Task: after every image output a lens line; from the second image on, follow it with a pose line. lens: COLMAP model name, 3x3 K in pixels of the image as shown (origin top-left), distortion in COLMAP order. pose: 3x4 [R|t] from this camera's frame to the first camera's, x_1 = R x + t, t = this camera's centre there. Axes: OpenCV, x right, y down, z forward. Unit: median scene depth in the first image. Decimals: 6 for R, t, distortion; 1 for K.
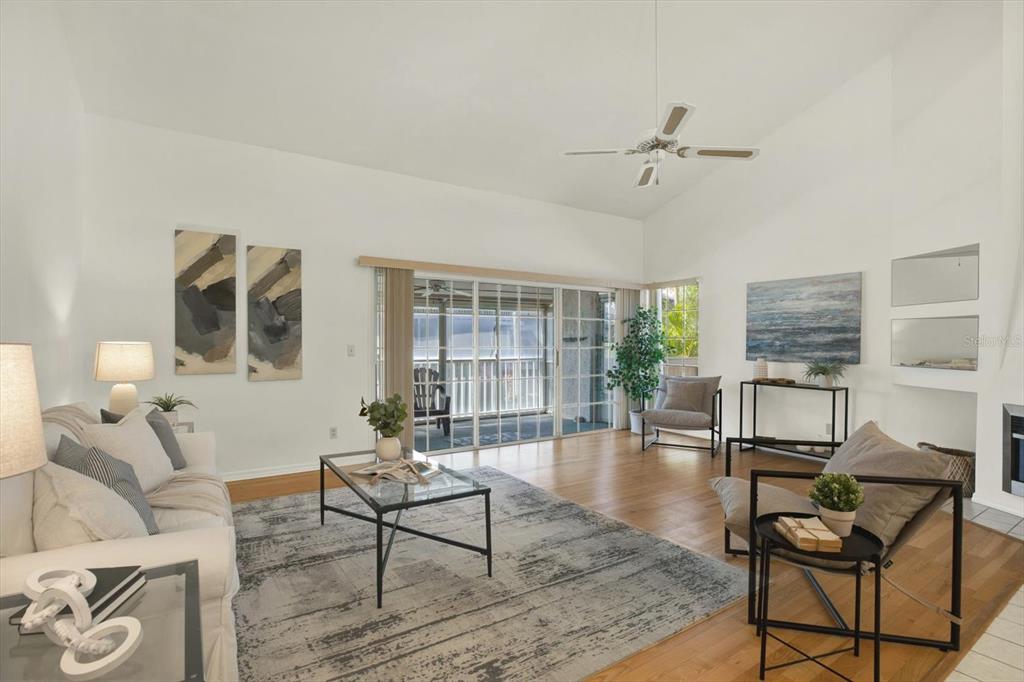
lens RADIAL K [[501.9, 0, 512.0], [0, 501.9, 341.0], [0, 0, 1]] dist [-0.003076, -0.000018]
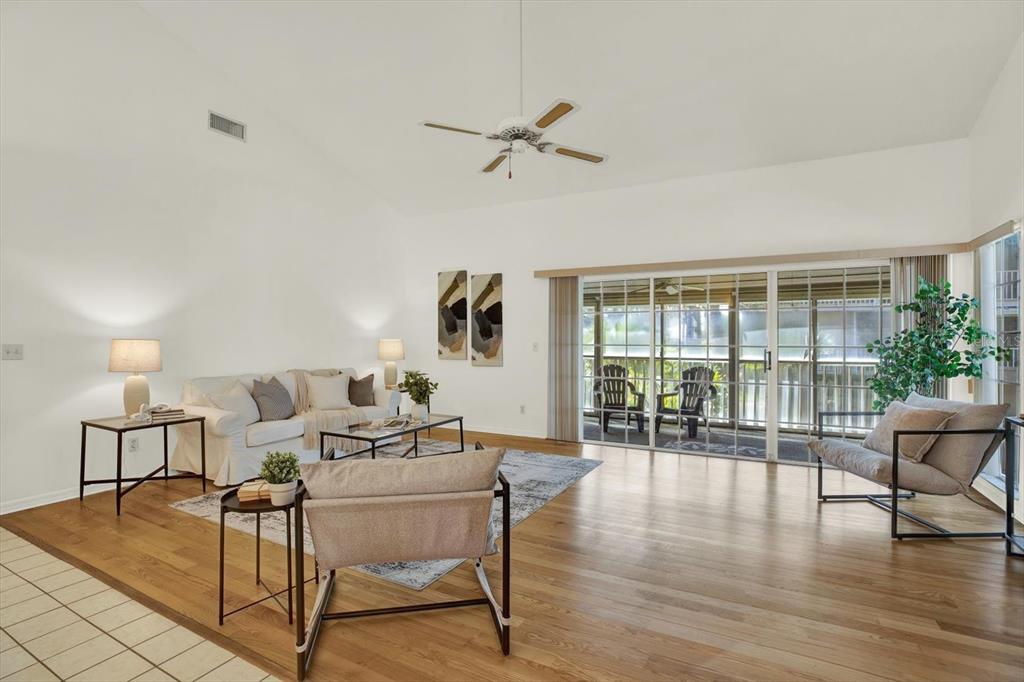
lens RADIAL K [[489.7, 0, 512.0], [0, 489.7, 341.0], [0, 0, 1]] dist [-0.015408, 0.000501]
pose [[0.472867, 0.003242, -0.881128, 0.827379], [0.000600, 0.999992, 0.004001, 0.000299], [0.881133, -0.002421, 0.472861, 0.406463]]
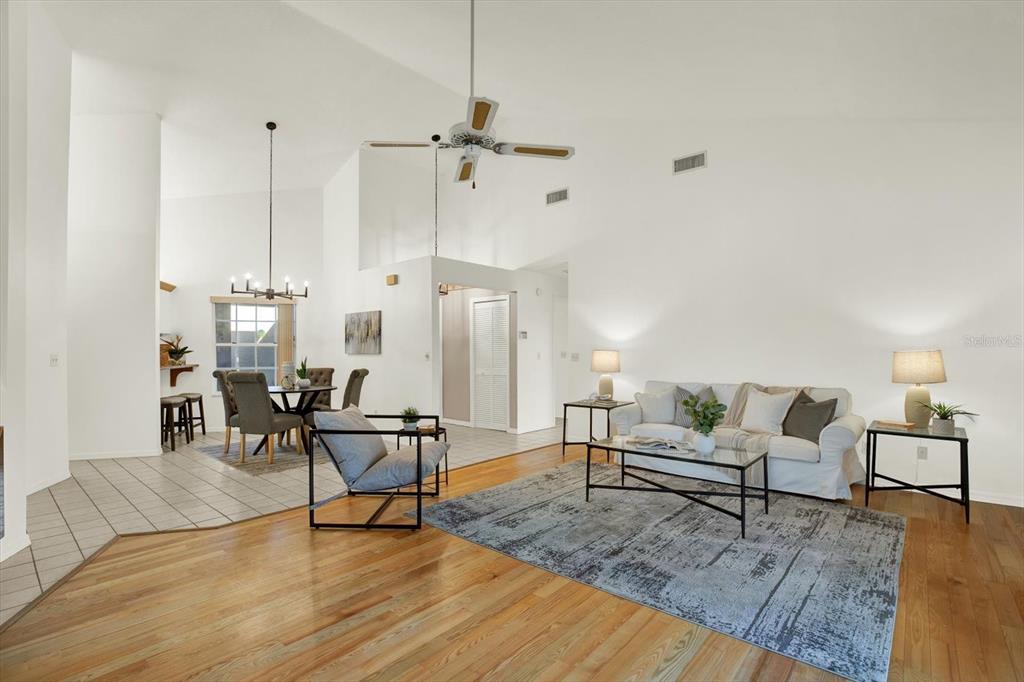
lens RADIAL K [[489.7, 0, 512.0], [0, 489.7, 341.0], [0, 0, 1]] dist [-0.015408, 0.000501]
pose [[-0.964284, -0.000811, -0.264871, 0.344569], [0.002665, 0.999915, -0.012762, -0.005208], [0.264859, -0.013012, -0.964199, 1.425088]]
